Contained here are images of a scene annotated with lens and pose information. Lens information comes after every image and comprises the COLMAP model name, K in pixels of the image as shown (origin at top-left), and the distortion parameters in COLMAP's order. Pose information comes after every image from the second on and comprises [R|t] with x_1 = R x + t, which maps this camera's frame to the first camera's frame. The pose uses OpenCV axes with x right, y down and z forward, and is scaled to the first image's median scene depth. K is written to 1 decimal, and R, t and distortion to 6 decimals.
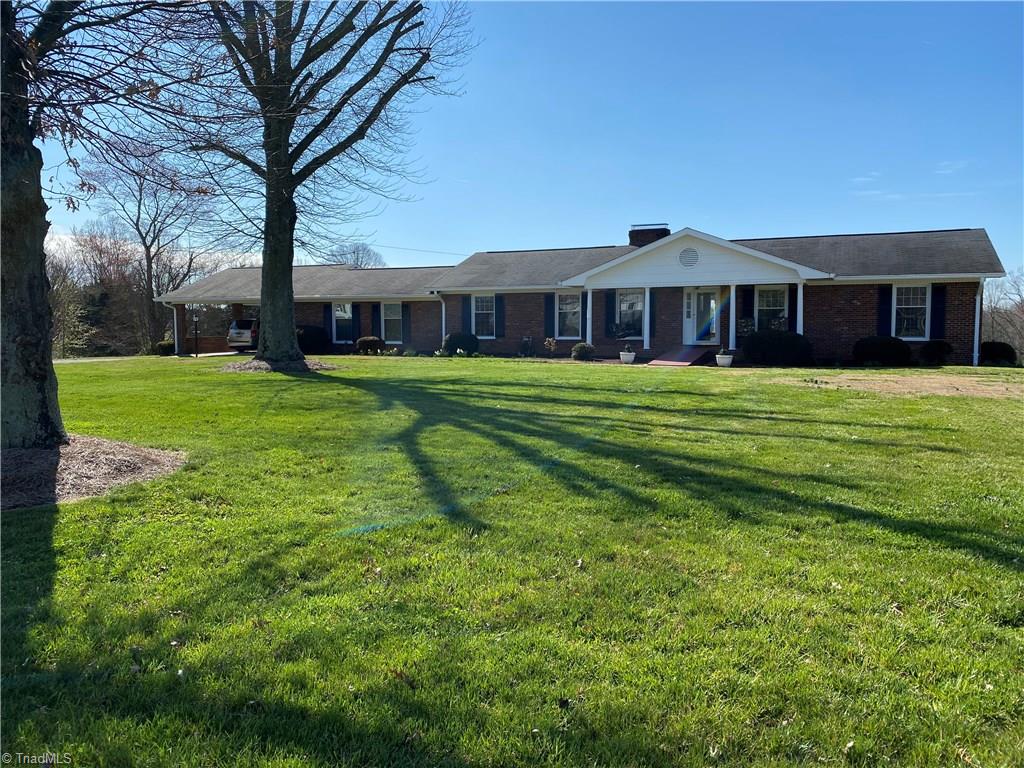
lens RADIAL K [[778.5, 0, 512.0], [0, 778.5, 384.0], [0, 0, 1]] dist [0.001238, -0.003054]
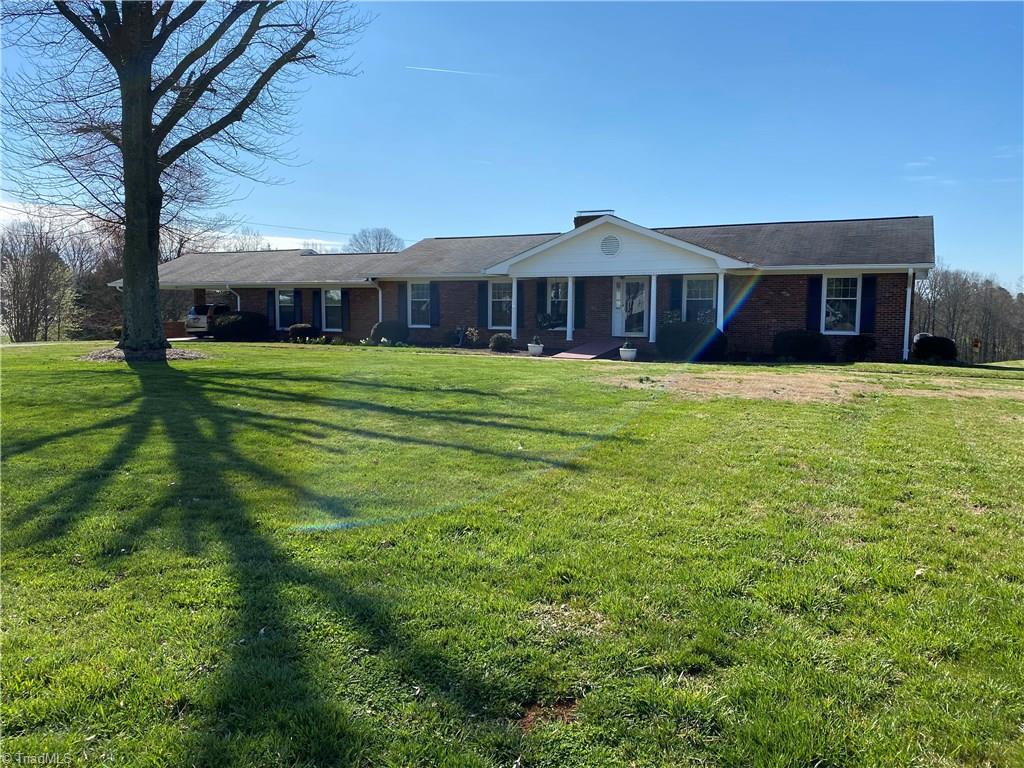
lens RADIAL K [[778.5, 0, 512.0], [0, 778.5, 384.0], [0, 0, 1]] dist [0.001238, -0.003054]
pose [[0.998889, 0.013753, -0.045080, 0.150579], [-0.012948, 0.999752, 0.018096, -0.007525], [0.045318, -0.017493, 0.998819, 0.034761]]
